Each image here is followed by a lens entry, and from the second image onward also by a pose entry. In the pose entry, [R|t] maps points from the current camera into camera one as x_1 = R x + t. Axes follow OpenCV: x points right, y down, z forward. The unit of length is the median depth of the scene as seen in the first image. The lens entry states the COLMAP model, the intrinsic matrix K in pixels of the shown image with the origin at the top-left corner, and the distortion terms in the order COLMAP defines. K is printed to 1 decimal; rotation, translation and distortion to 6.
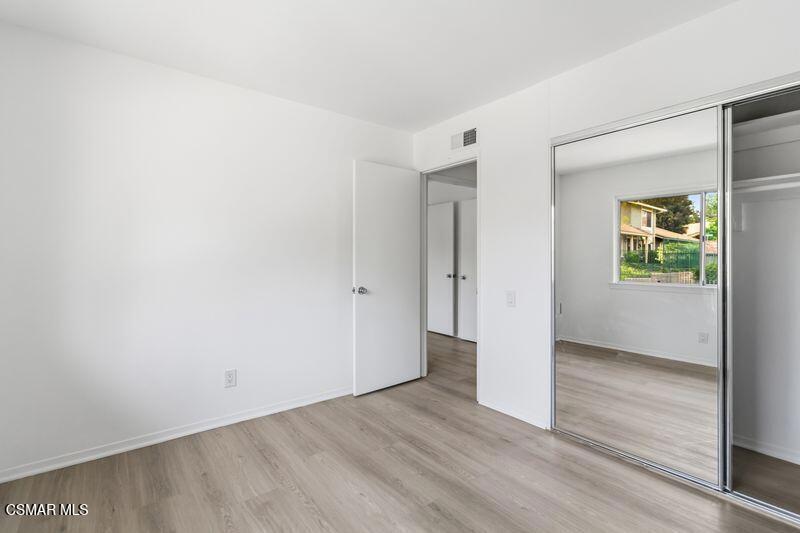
lens RADIAL K [[370.7, 0, 399.7], [0, 370.7, 256.2], [0, 0, 1]] dist [0.002481, 0.000526]
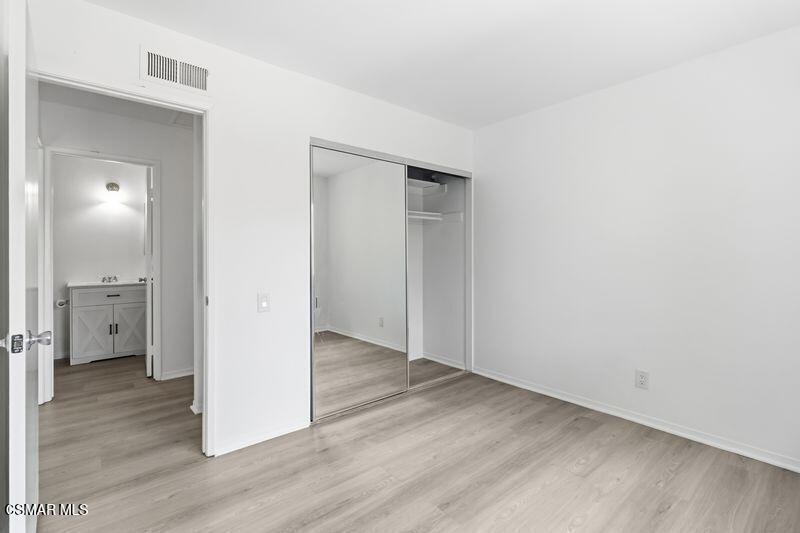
lens RADIAL K [[370.7, 0, 399.7], [0, 370.7, 256.2], [0, 0, 1]] dist [0.002481, 0.000526]
pose [[-0.028400, 0.005045, 0.999584, -0.655192], [0.003099, 0.999983, -0.004959, 0.020065], [-0.999592, 0.002957, -0.028415, 0.853880]]
